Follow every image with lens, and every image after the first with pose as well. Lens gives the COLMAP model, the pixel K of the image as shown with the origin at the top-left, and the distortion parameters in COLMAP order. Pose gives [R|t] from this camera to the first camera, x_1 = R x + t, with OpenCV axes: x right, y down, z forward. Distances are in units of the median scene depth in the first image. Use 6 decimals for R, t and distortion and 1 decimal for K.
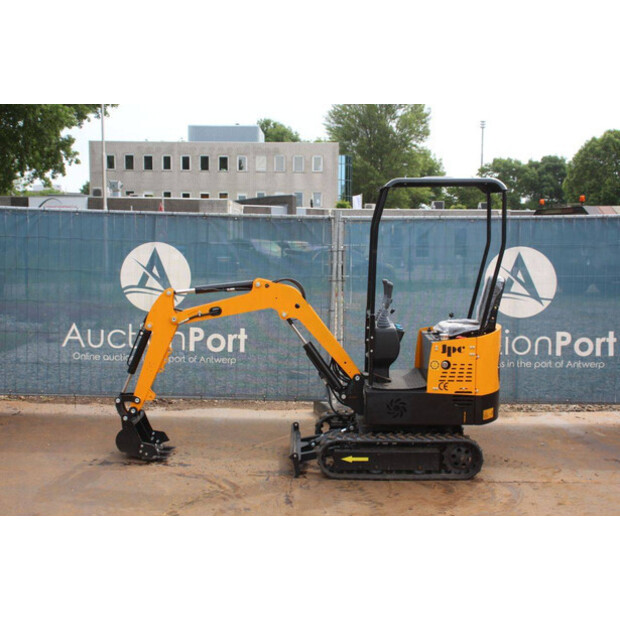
lens RADIAL K [[833.9, 0, 310.0], [0, 833.9, 310.0], [0, 0, 1]] dist [0.022096, 0.146293]
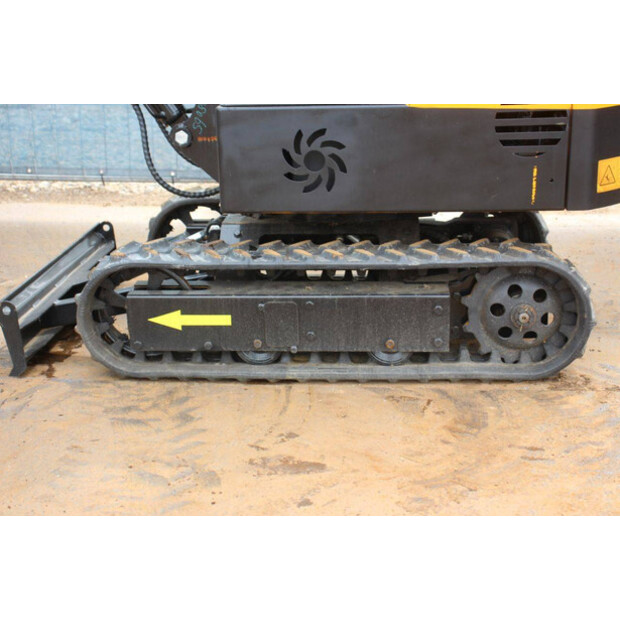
lens RADIAL K [[1042.8, 0, 310.0], [0, 1042.8, 310.0], [0, 0, 1]] dist [0.126116, 0.086755]
pose [[0.995820, -0.004812, -0.091208, 0.130149], [0.021593, 0.982707, 0.183903, 0.095112], [0.088746, -0.185104, 0.978704, 0.571292]]
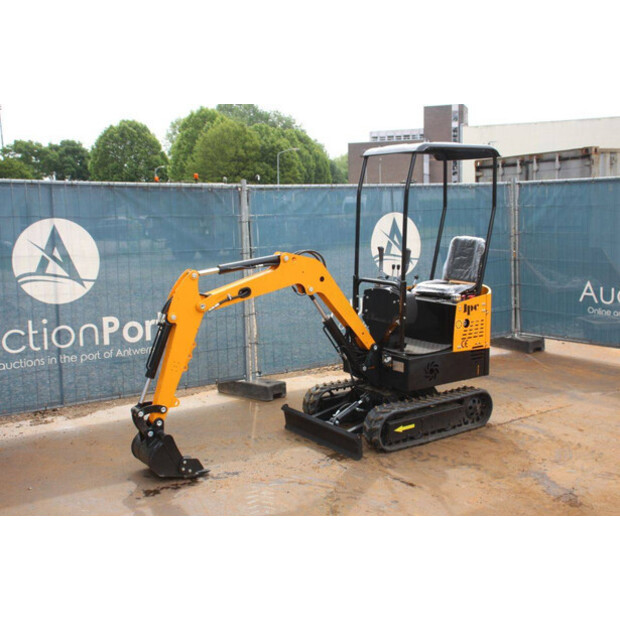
lens RADIAL K [[734.5, 0, 310.0], [0, 734.5, 310.0], [0, 0, 1]] dist [-0.068543, 0.352467]
pose [[0.819256, -0.100371, 0.564575, -0.485492], [0.075359, 0.994868, 0.067515, -0.026160], [-0.568454, -0.012766, 0.822616, 0.331529]]
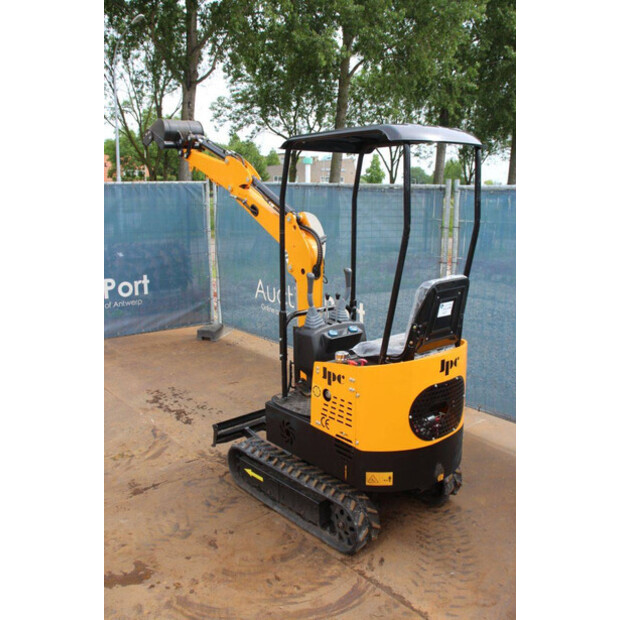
lens RADIAL K [[596.6, 0, 318.4], [0, 596.6, 309.8], [0, 0, 1]] dist [-0.142091, 0.214426]
pose [[0.656502, 0.144324, -0.740389, 0.494454], [-0.073746, 0.989104, 0.127416, -0.067137], [0.750711, -0.029048, 0.659992, 0.617943]]
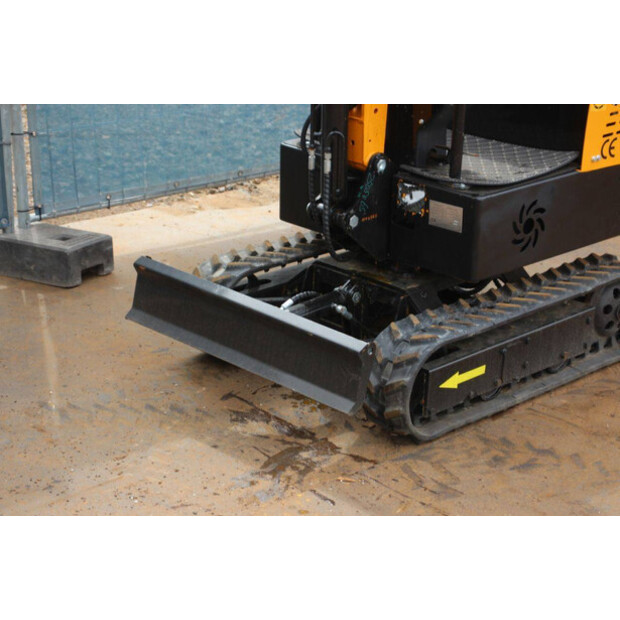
lens RADIAL K [[1486.8, 0, 310.0], [0, 1486.8, 310.0], [0, 0, 1]] dist [0.359879, 0.276300]
pose [[0.714950, -0.227571, 0.661104, -0.414401], [0.053833, 0.960658, 0.272468, -0.037758], [-0.697100, -0.159211, 0.699073, 0.545347]]
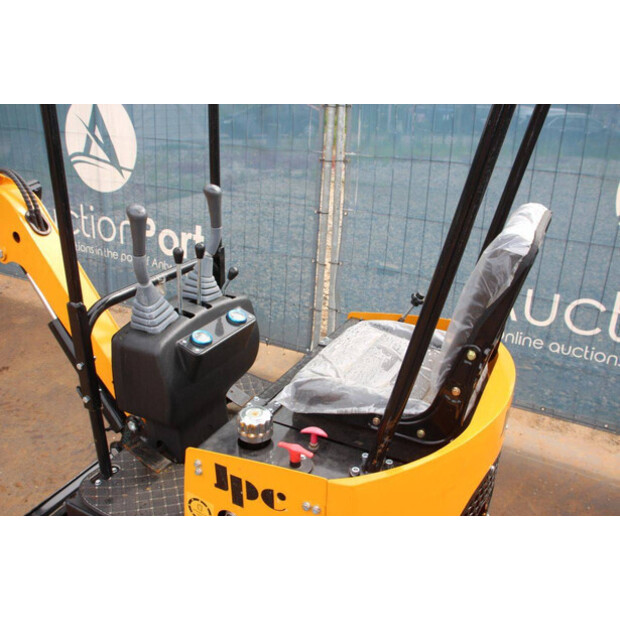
lens RADIAL K [[532.1, 0, 315.0], [0, 532.1, 316.4], [0, 0, 1]] dist [-0.141109, 0.116188]
pose [[0.894117, 0.187467, -0.406707, 0.233416], [-0.057703, 0.948823, 0.310493, -0.056240], [0.444100, -0.254149, 0.859176, 0.822167]]
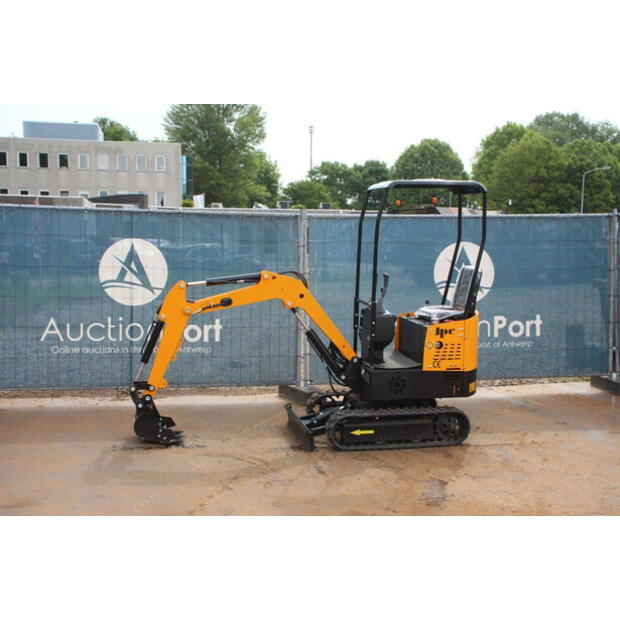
lens RADIAL K [[802.4, 0, 310.0], [0, 802.4, 310.0], [0, 0, 1]] dist [0.020459, 0.105126]
pose [[0.978479, -0.019321, 0.205439, -0.218450], [0.018179, 0.999807, 0.007445, 0.005950], [-0.205543, -0.003550, 0.978642, -0.031999]]
